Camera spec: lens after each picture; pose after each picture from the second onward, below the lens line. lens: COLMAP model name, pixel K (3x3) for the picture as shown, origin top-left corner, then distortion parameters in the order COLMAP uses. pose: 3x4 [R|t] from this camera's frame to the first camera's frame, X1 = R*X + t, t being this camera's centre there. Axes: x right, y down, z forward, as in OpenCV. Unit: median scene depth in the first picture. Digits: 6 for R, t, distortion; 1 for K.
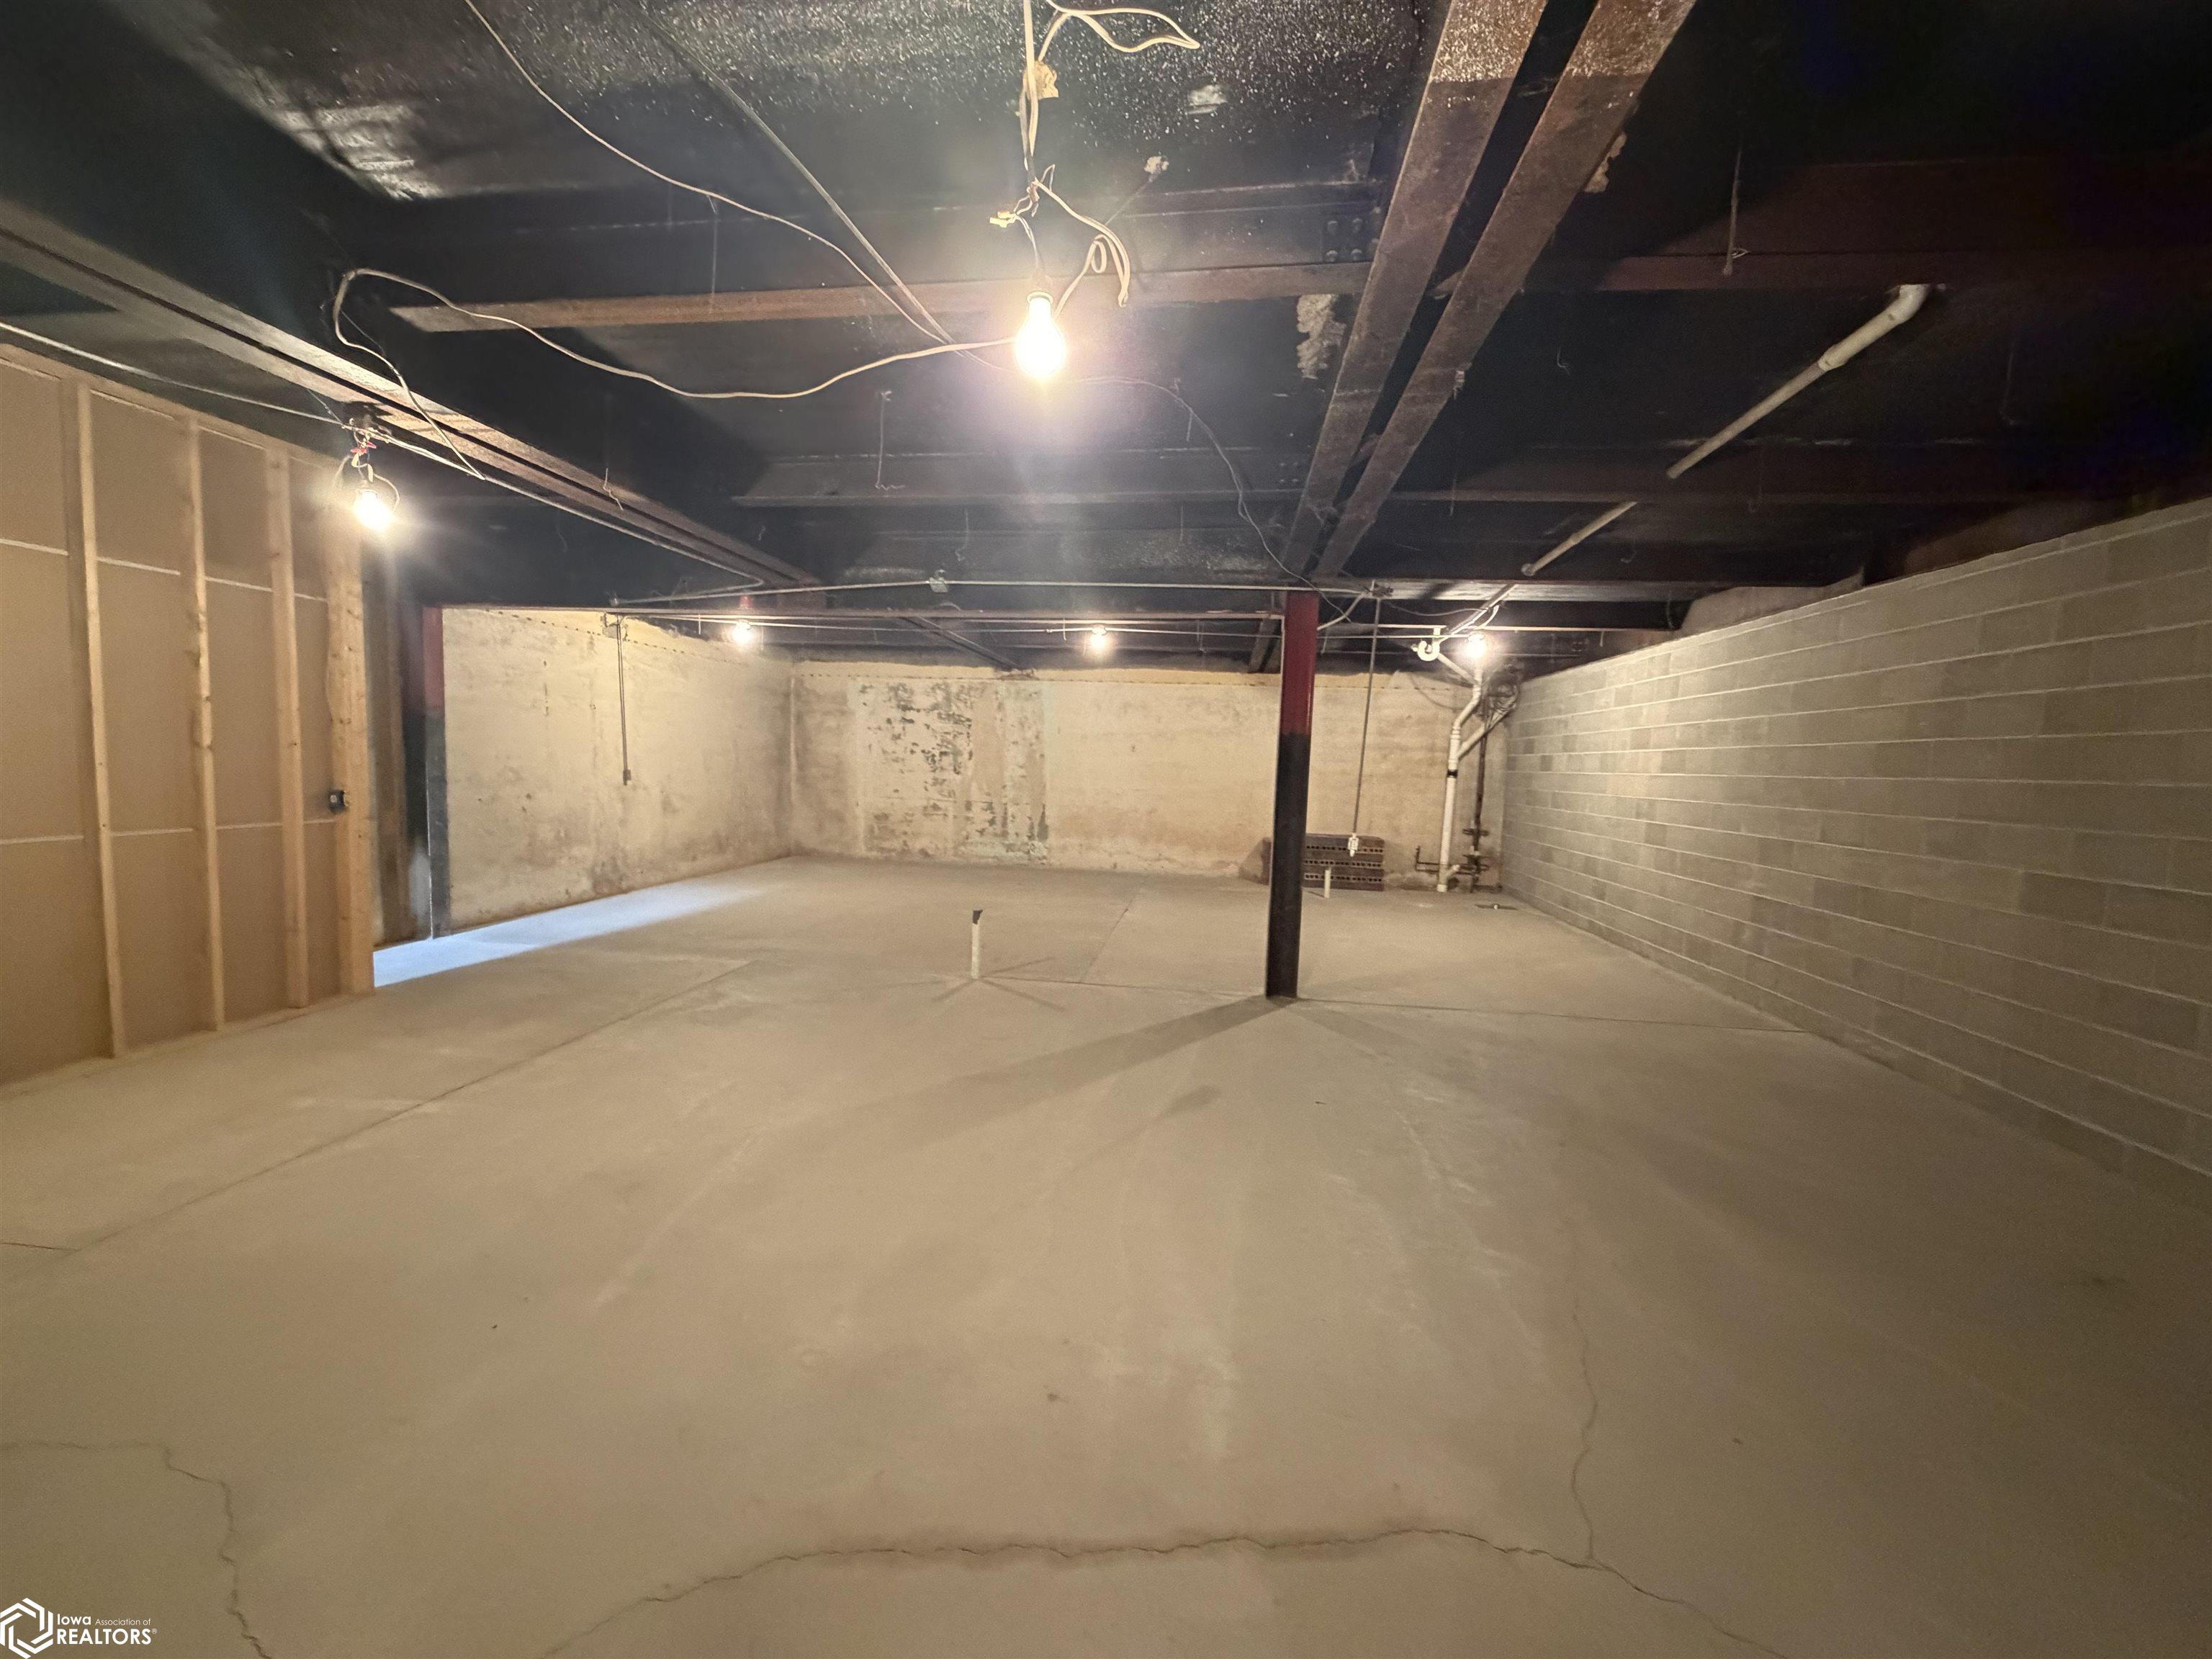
lens RADIAL K [[885.9, 0, 1101.1], [0, 885.9, 831.1], [0, 0, 1]] dist [-0.000887, 0.000454]
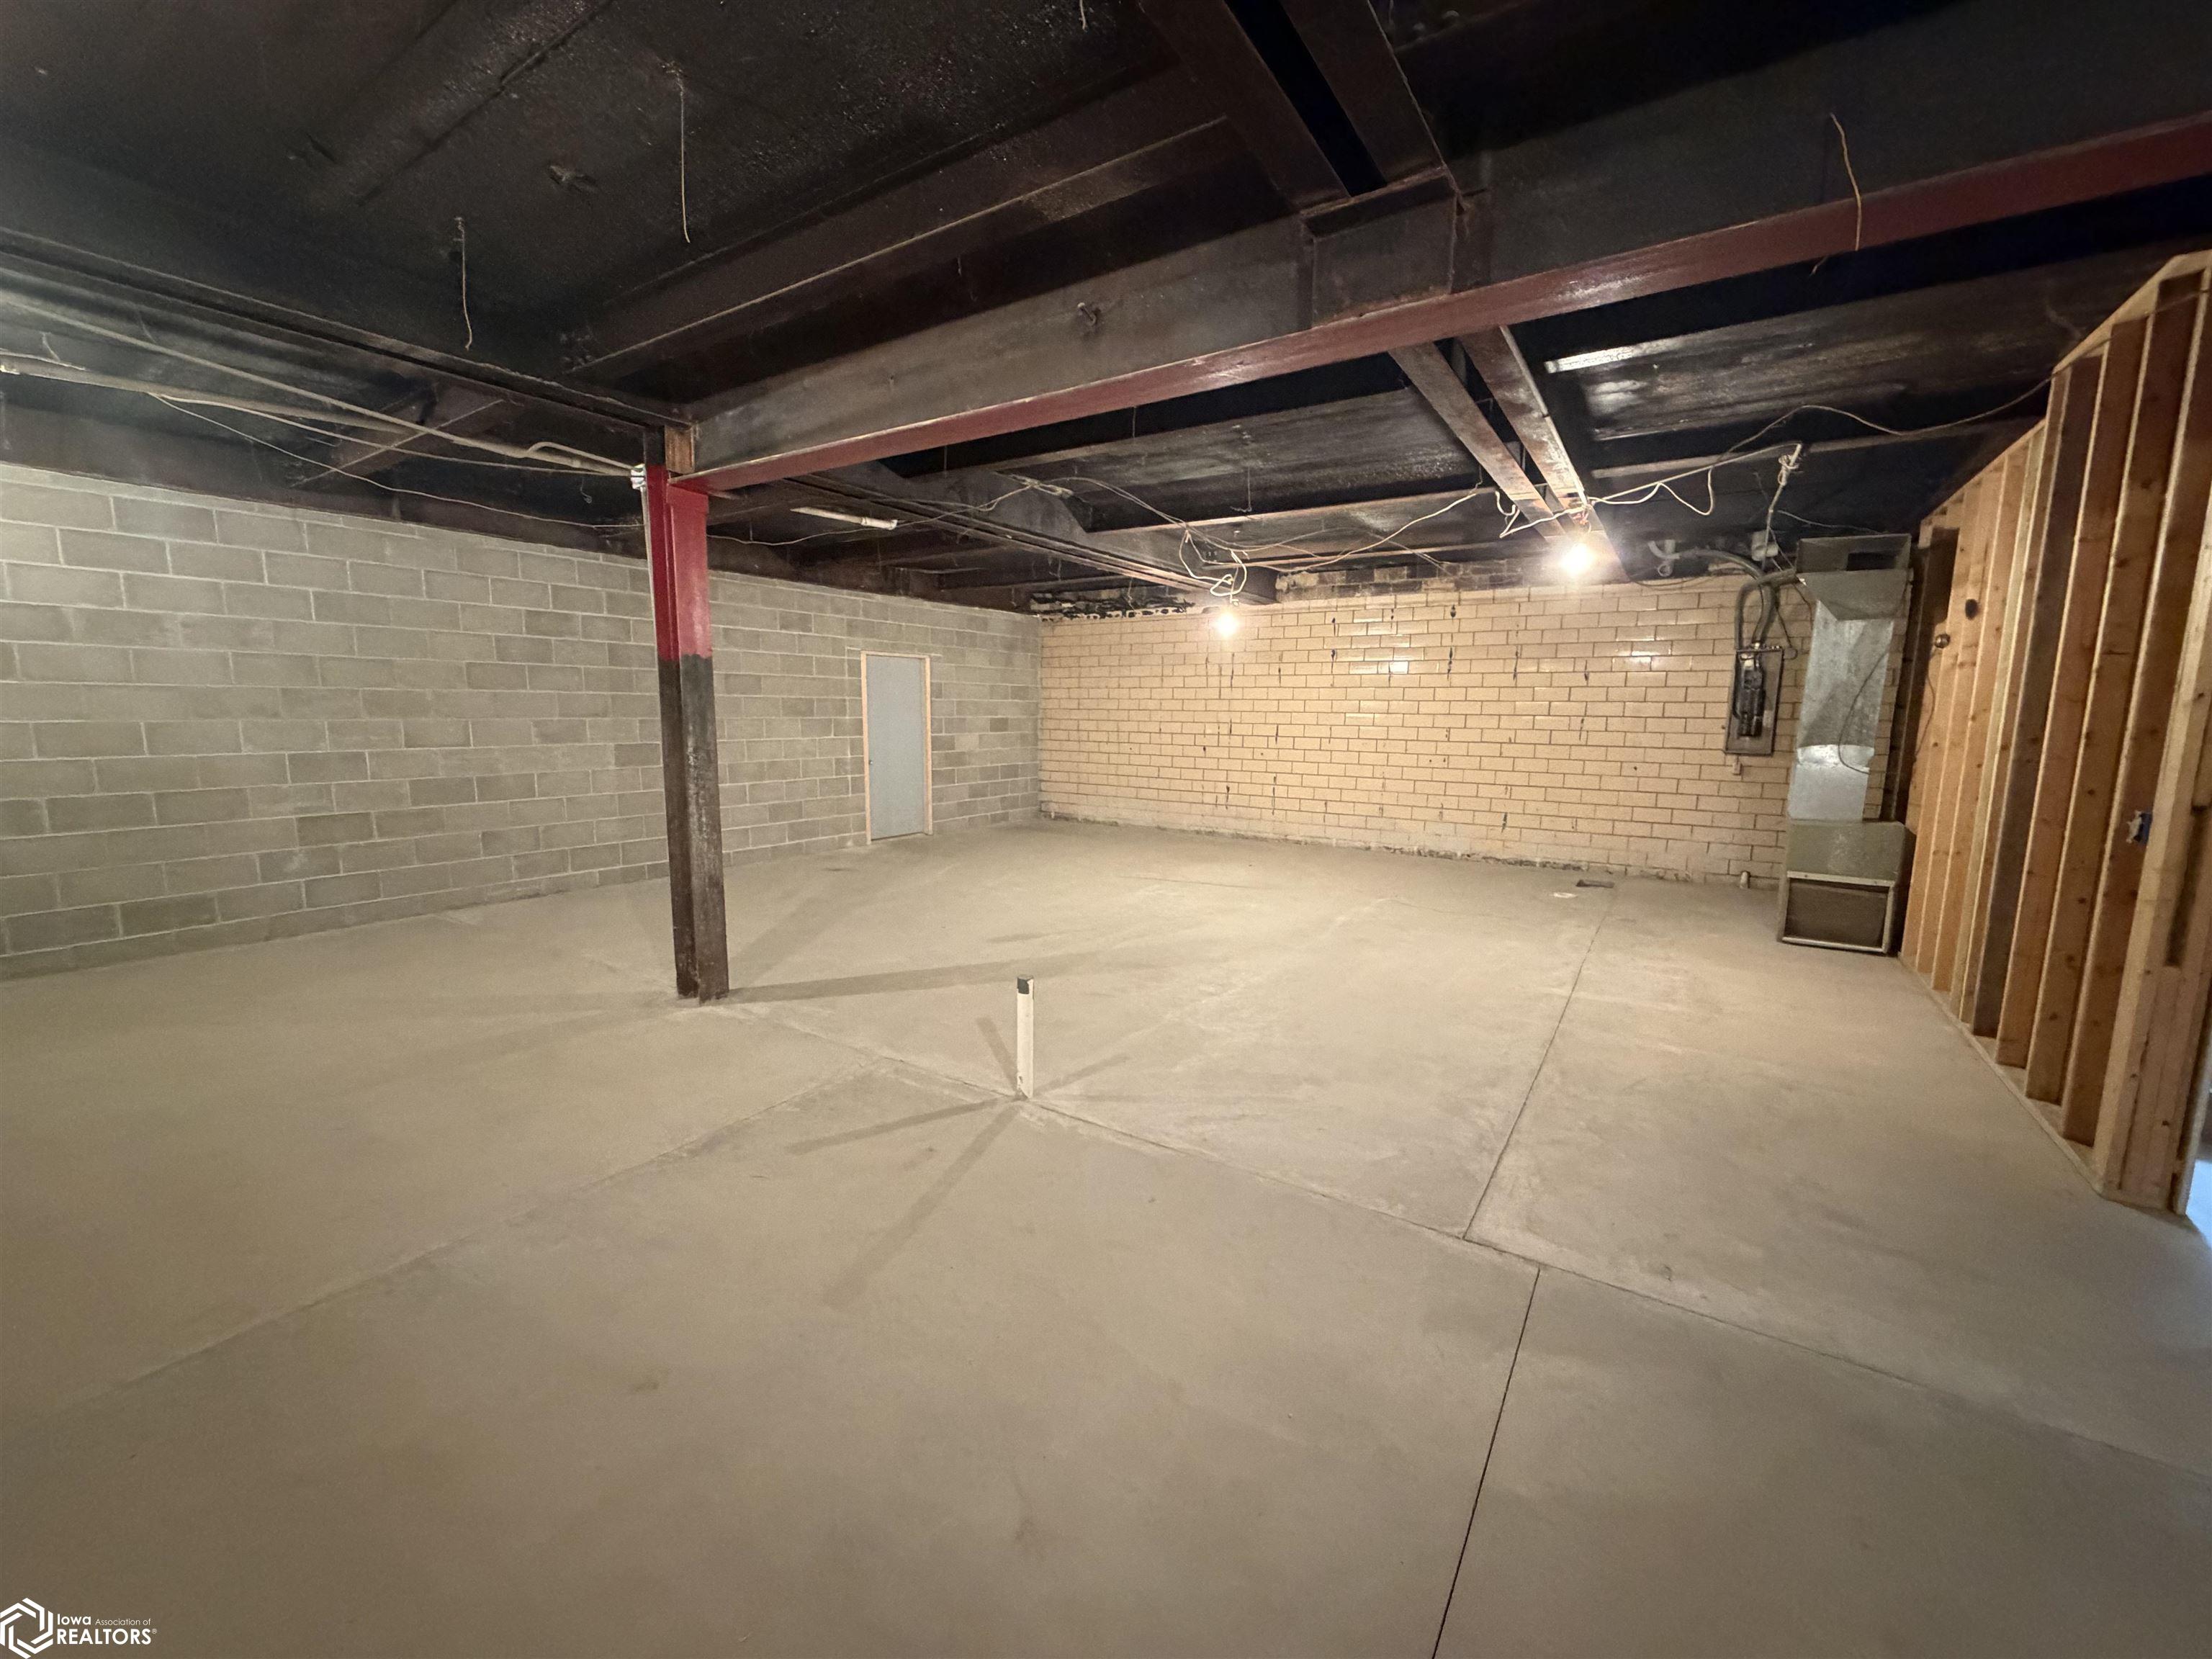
lens RADIAL K [[885.9, 0, 1101.3], [0, 885.9, 833.7], [0, 0, 1]] dist [-0.000887, 0.000454]
pose [[-0.899200, -0.104102, 0.424972, -0.226202], [-0.005851, 0.974057, 0.226227, -0.068988], [-0.437498, 0.200937, -0.876482, 0.798883]]
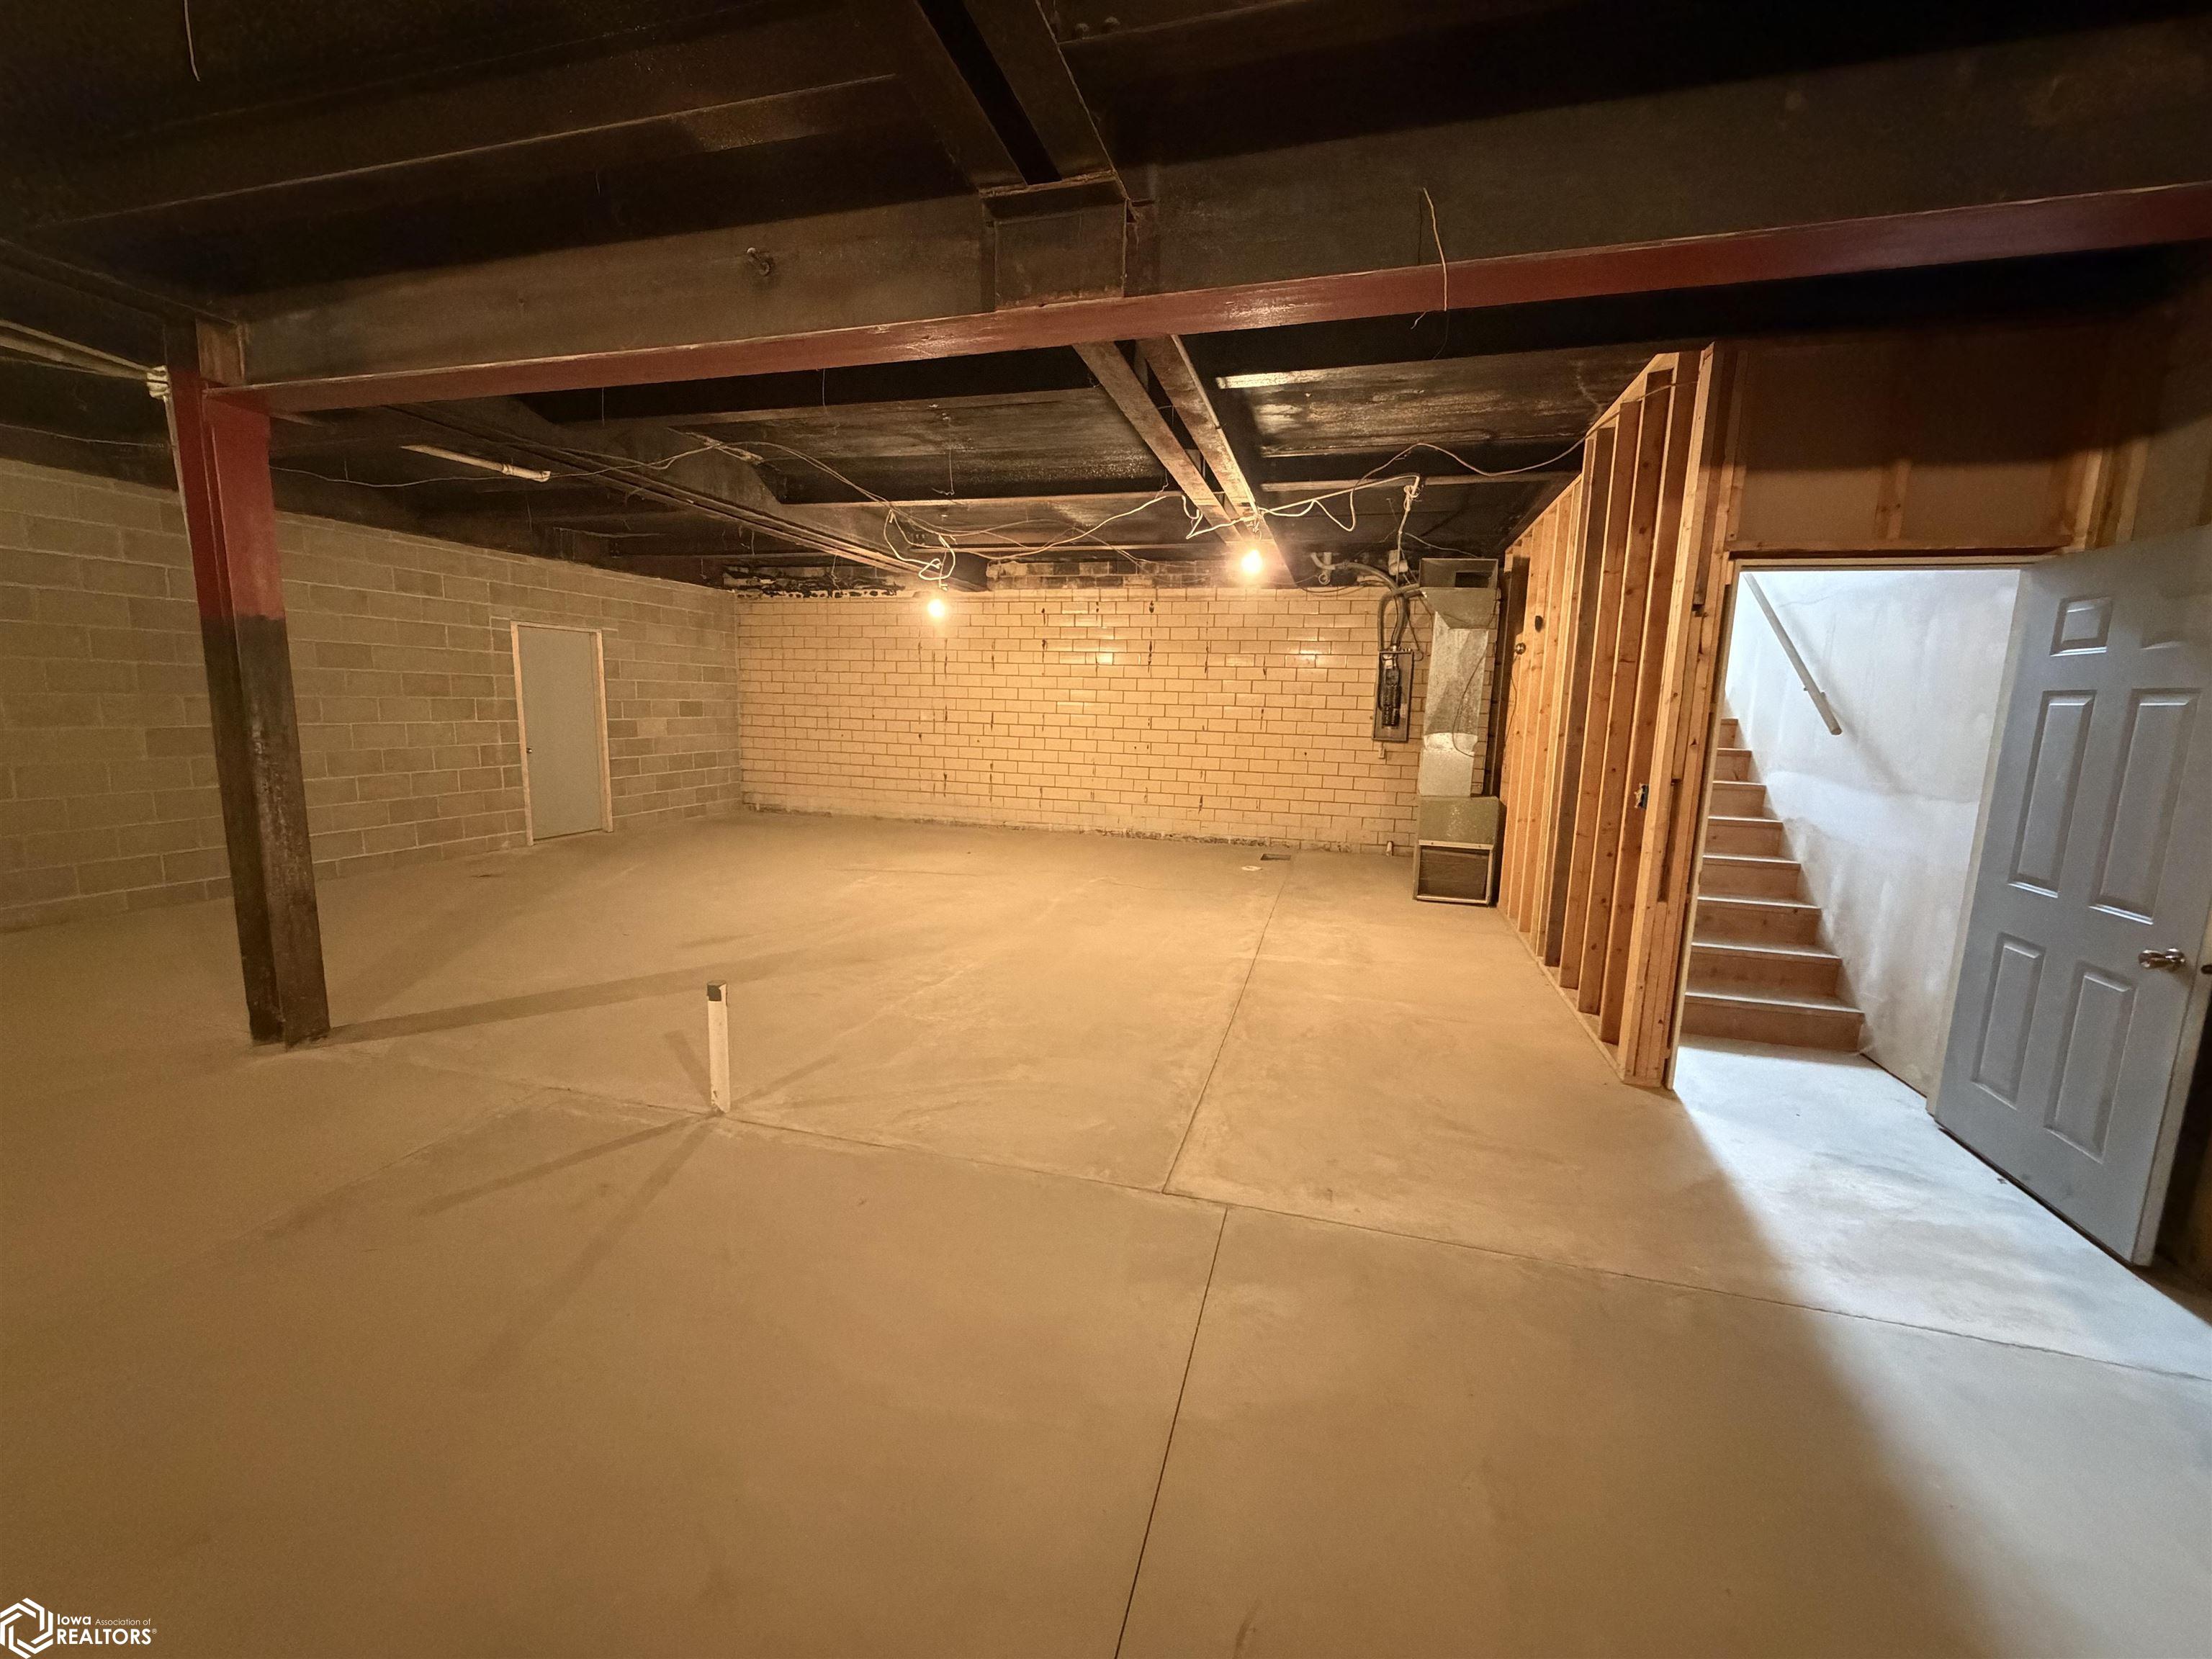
lens RADIAL K [[885.9, 0, 1100.7], [0, 885.9, 835.0], [0, 0, 1]] dist [-0.000887, 0.000454]
pose [[-0.988496, -0.079350, 0.128764, -0.230581], [-0.047653, 0.971363, 0.232773, -0.068213], [-0.143547, 0.223959, -0.963969, 0.795219]]
